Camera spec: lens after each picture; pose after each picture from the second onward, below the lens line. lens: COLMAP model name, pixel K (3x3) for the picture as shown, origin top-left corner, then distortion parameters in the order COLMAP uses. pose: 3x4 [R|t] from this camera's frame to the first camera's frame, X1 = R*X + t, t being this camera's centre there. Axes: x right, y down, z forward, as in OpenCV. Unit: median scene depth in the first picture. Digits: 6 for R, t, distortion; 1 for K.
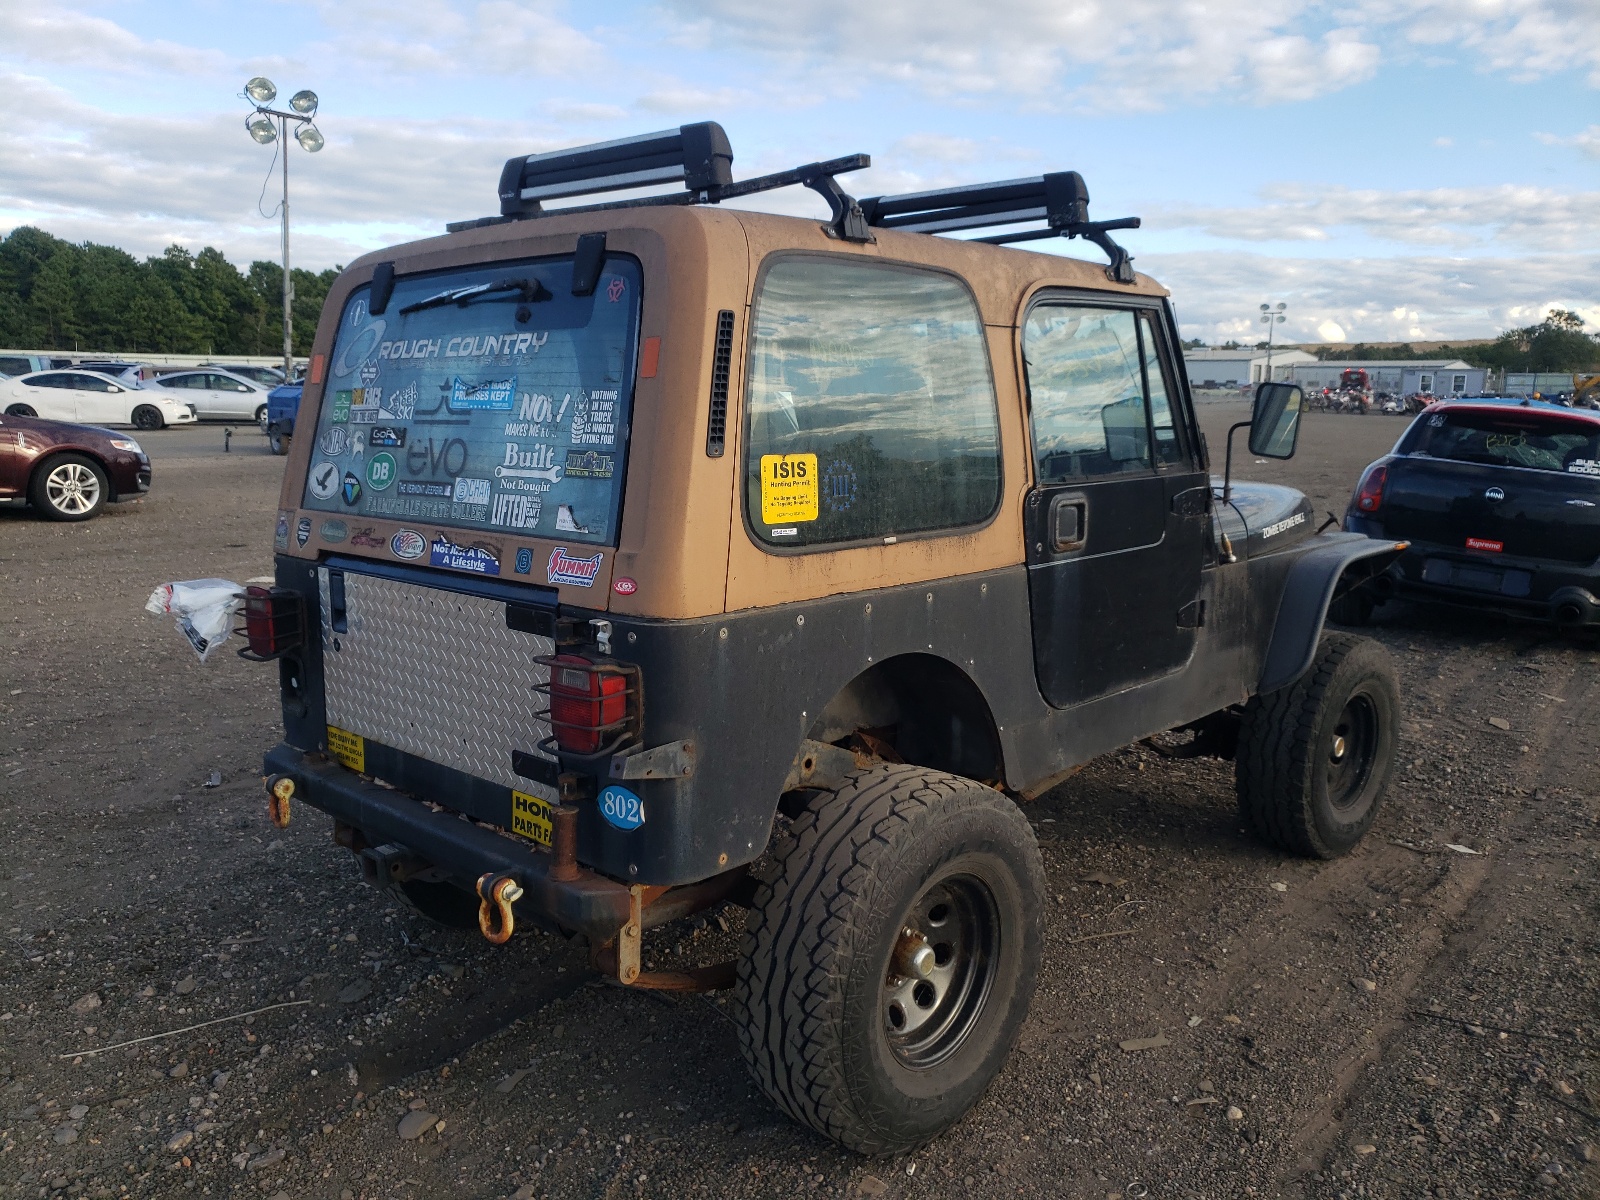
lens RADIAL K [[1233.5, 0, 784.9], [0, 1233.5, 602.8], [0, 0, 1]] dist [0.014277, -0.003700]
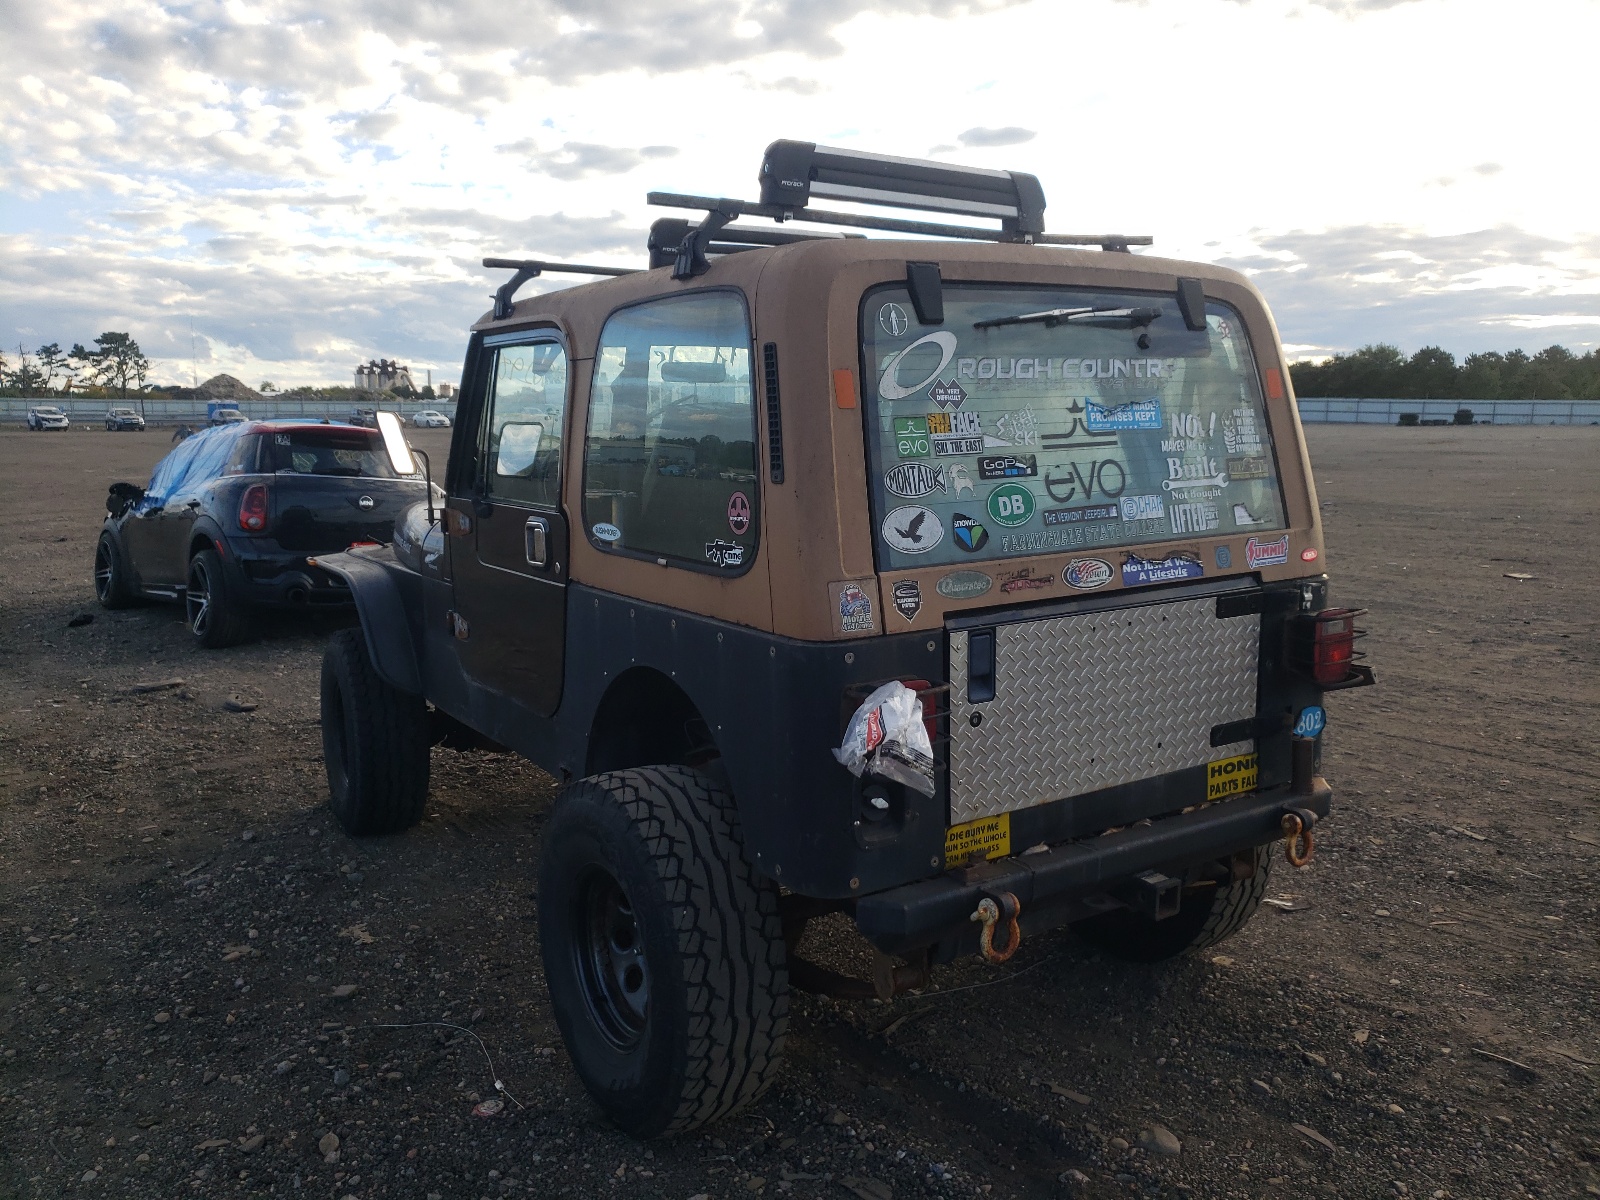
lens RADIAL K [[1233.5, 0, 789.7], [0, 1233.5, 605.5], [0, 0, 1]] dist [0.014277, -0.003700]
pose [[0.278135, -0.160333, 0.947066, -1.339449], [0.175435, 0.977865, 0.114025, -0.180839], [-0.944385, 0.134434, 0.300107, 0.979289]]
